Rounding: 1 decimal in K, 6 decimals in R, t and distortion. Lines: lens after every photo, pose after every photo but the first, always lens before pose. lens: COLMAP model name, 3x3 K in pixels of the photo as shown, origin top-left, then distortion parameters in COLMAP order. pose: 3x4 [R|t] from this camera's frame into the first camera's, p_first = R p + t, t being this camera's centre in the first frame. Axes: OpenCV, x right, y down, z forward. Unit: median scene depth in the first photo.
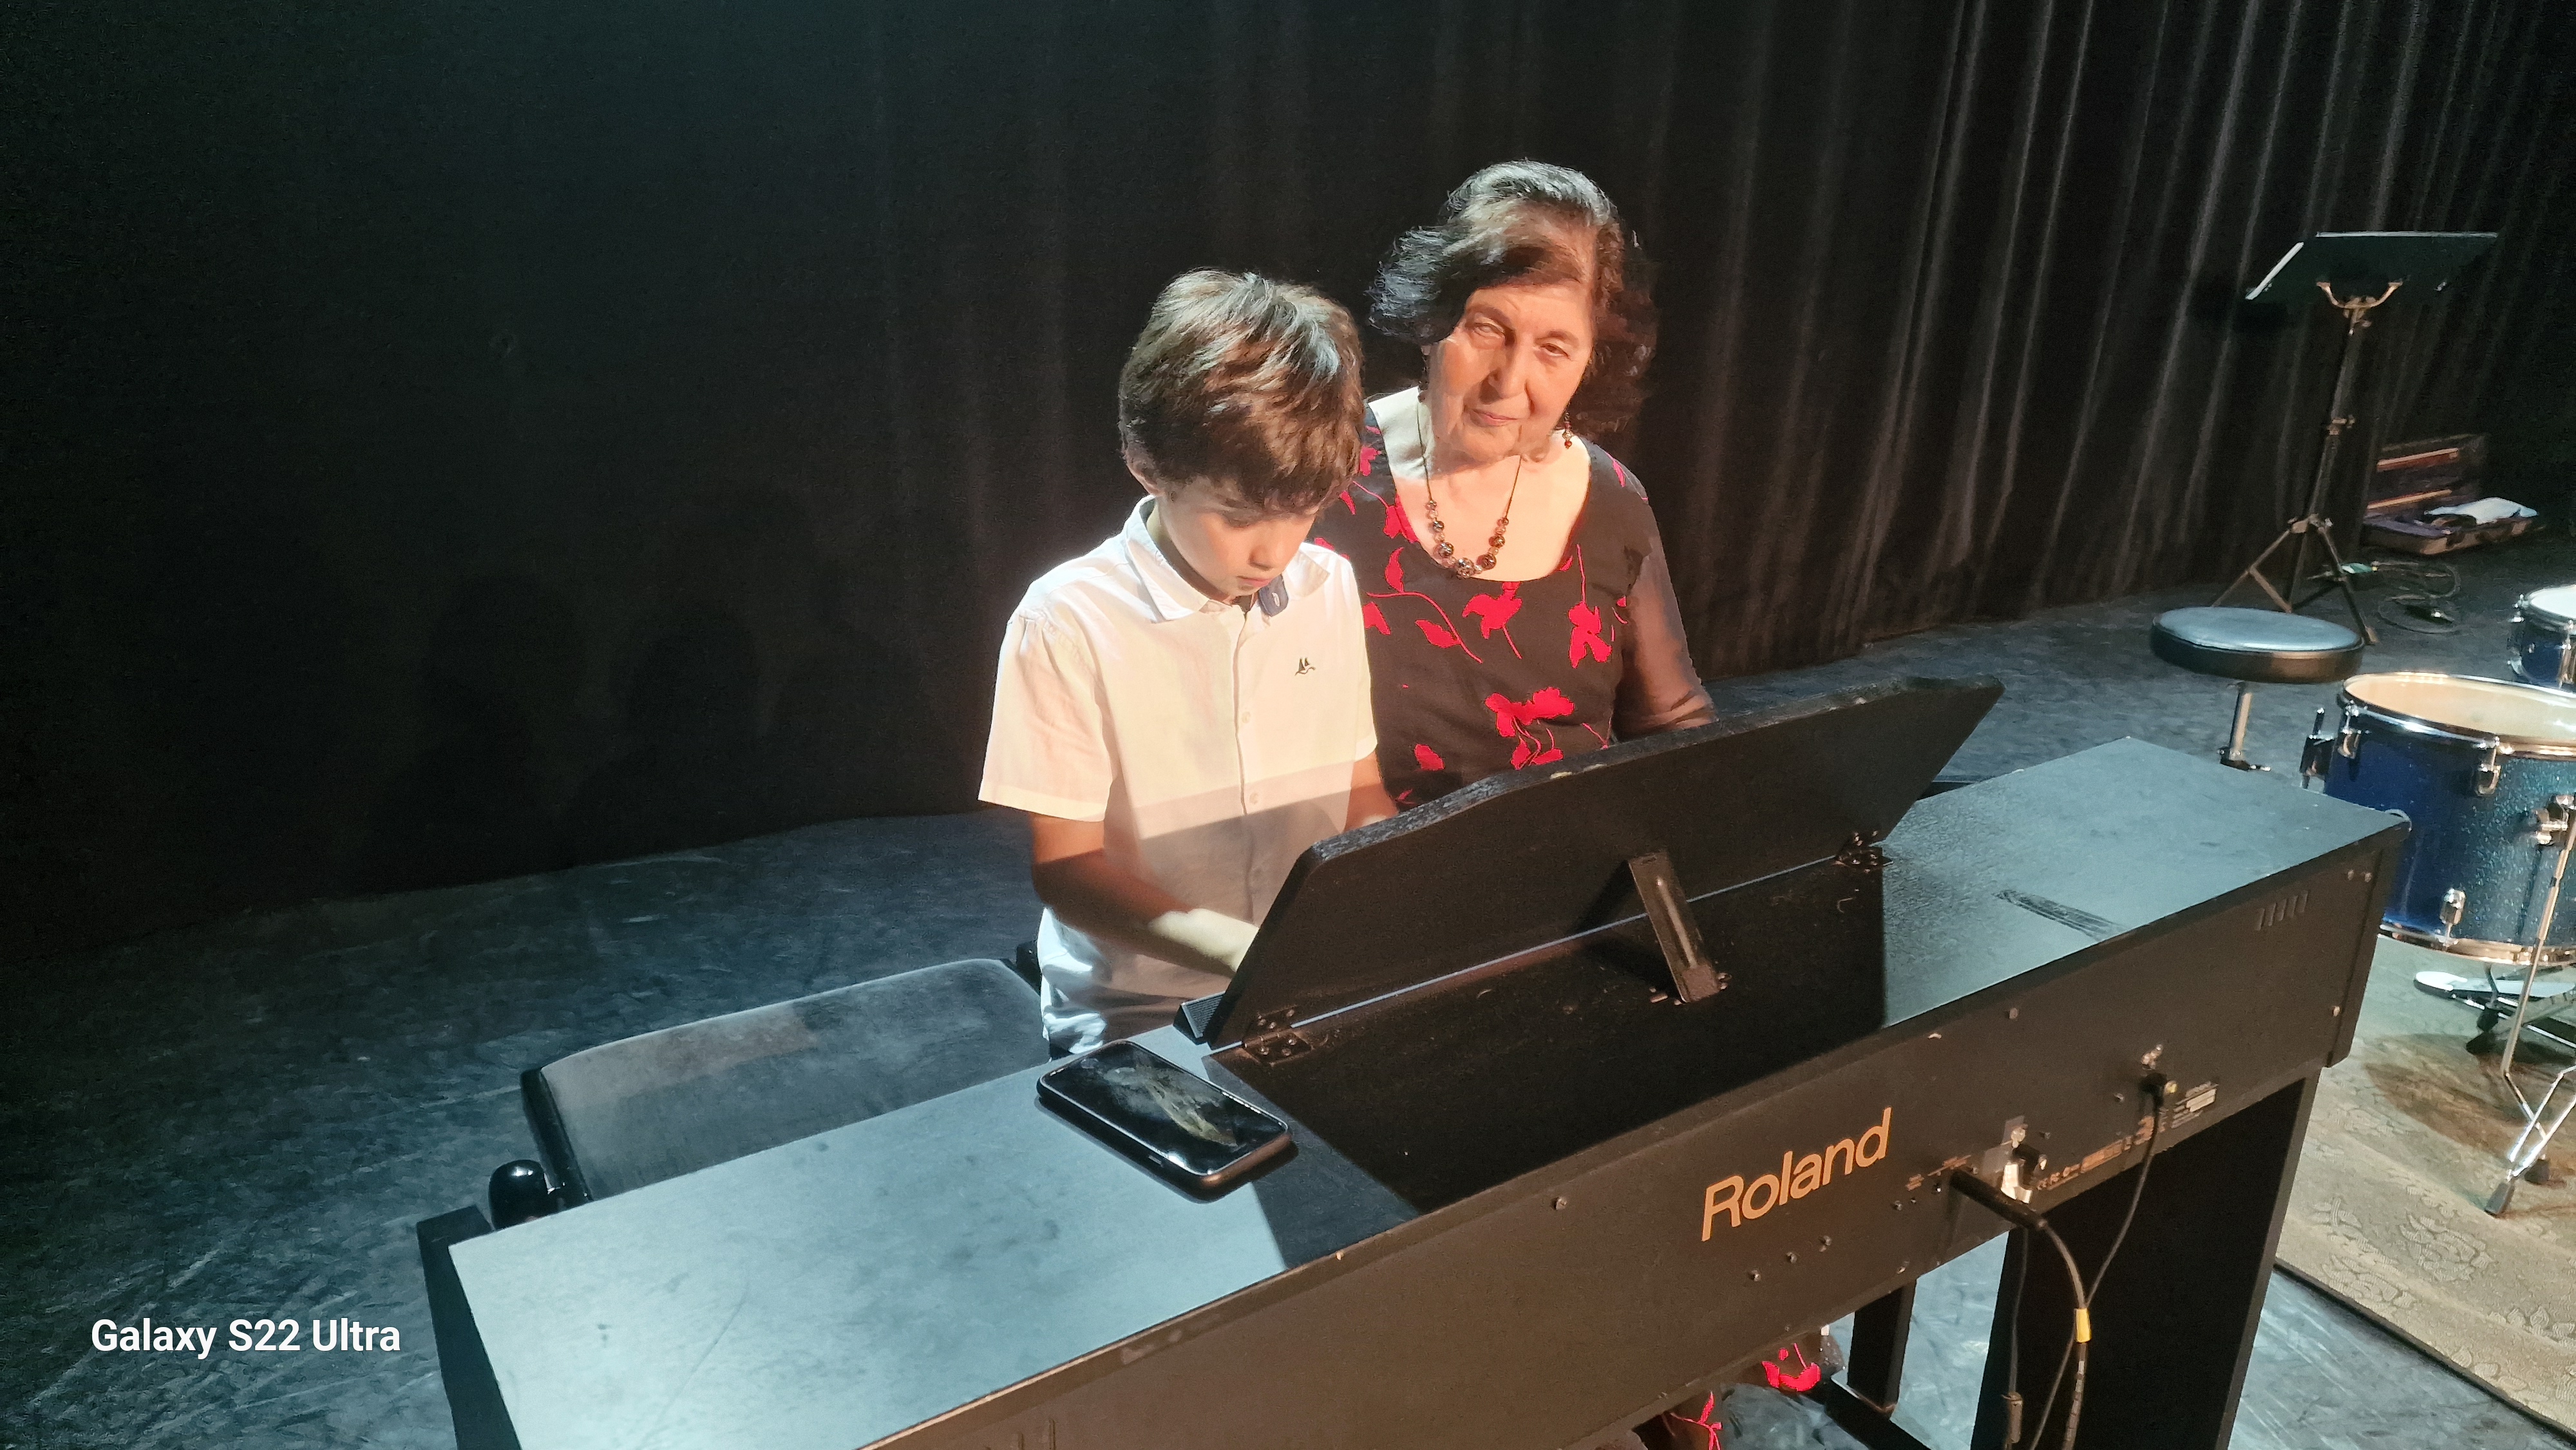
lens RADIAL K [[1704.4, 0, 1288.0], [0, 1704.4, 725.0], [0, 0, 1]] dist [0.071157, -0.068001]
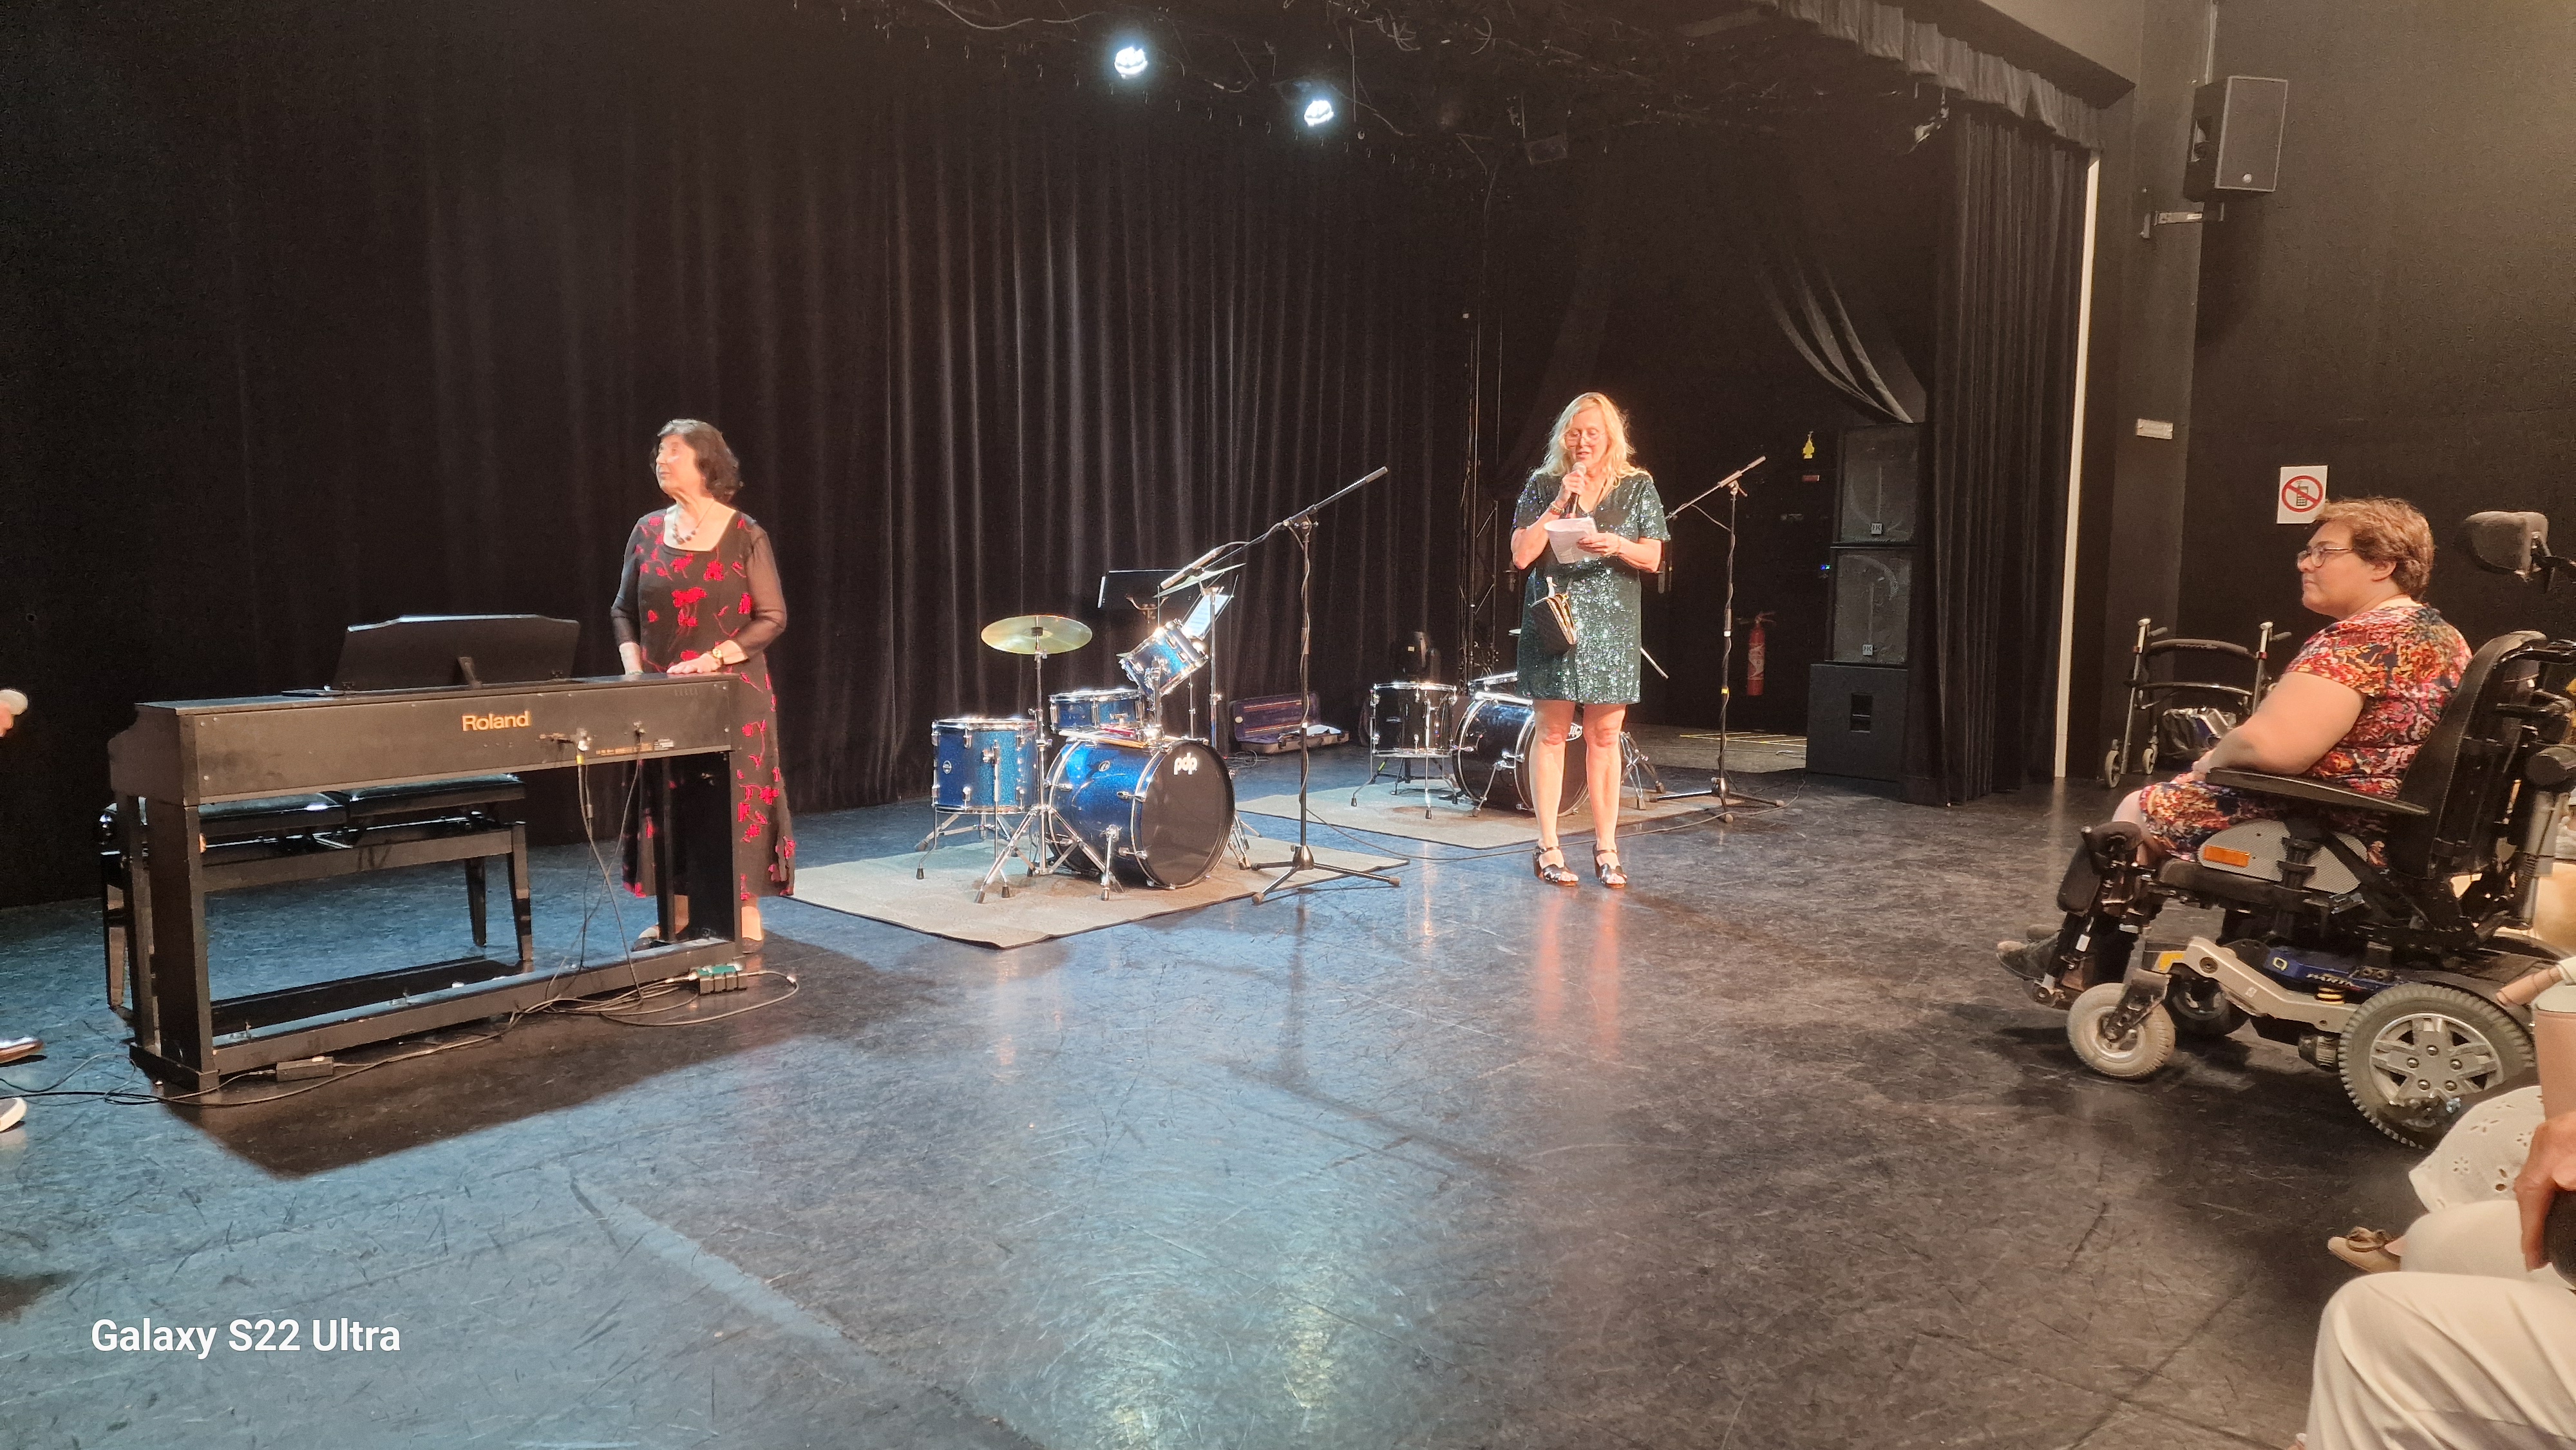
lens RADIAL K [[1704.4, 0, 1288.0], [0, 1704.4, 725.0], [0, 0, 1]] dist [0.071157, -0.068001]
pose [[0.951628, -0.049288, 0.303275, 0.384625], [0.119498, 0.968710, -0.217532, 0.633253], [-0.283064, 0.243250, 0.927741, -1.534424]]
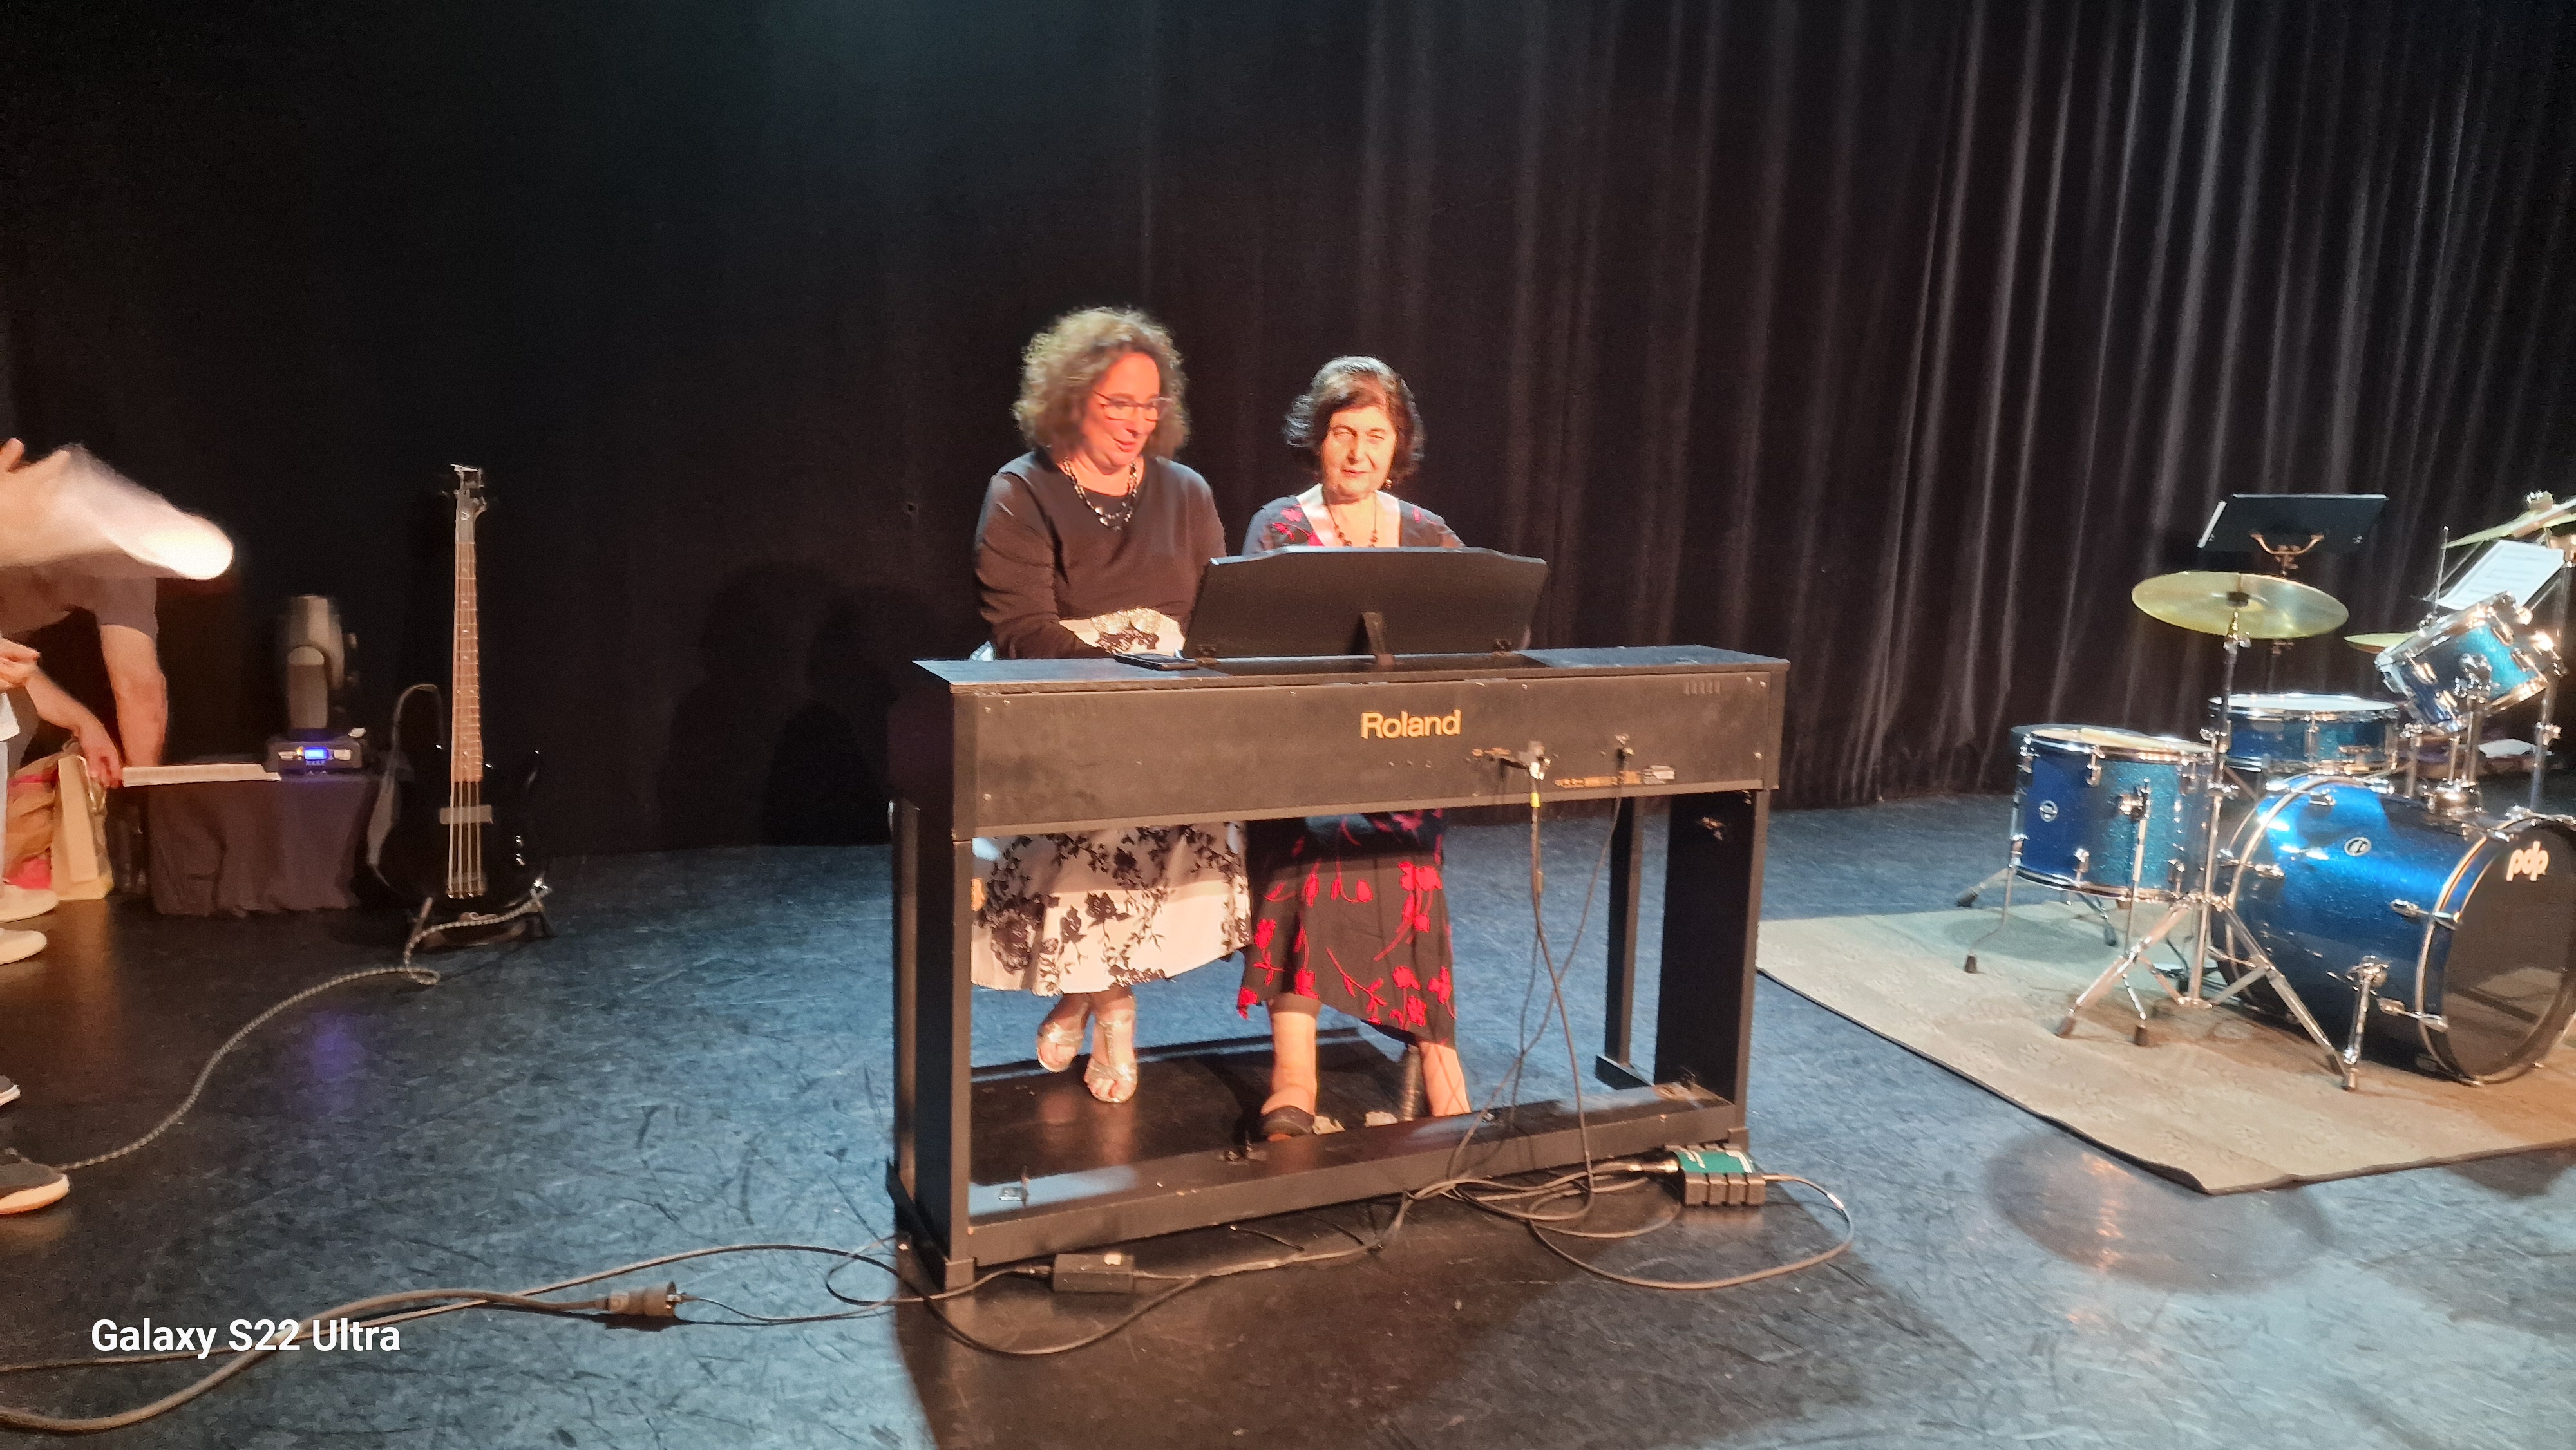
lens RADIAL K [[1704.4, 0, 1288.0], [0, 1704.4, 725.0], [0, 0, 1]] dist [0.071157, -0.068001]
pose [[0.985044, 0.040805, -0.167399, 0.240934], [-0.070743, 0.981667, -0.176991, 0.320798], [0.157107, 0.186187, 0.969872, -0.641593]]
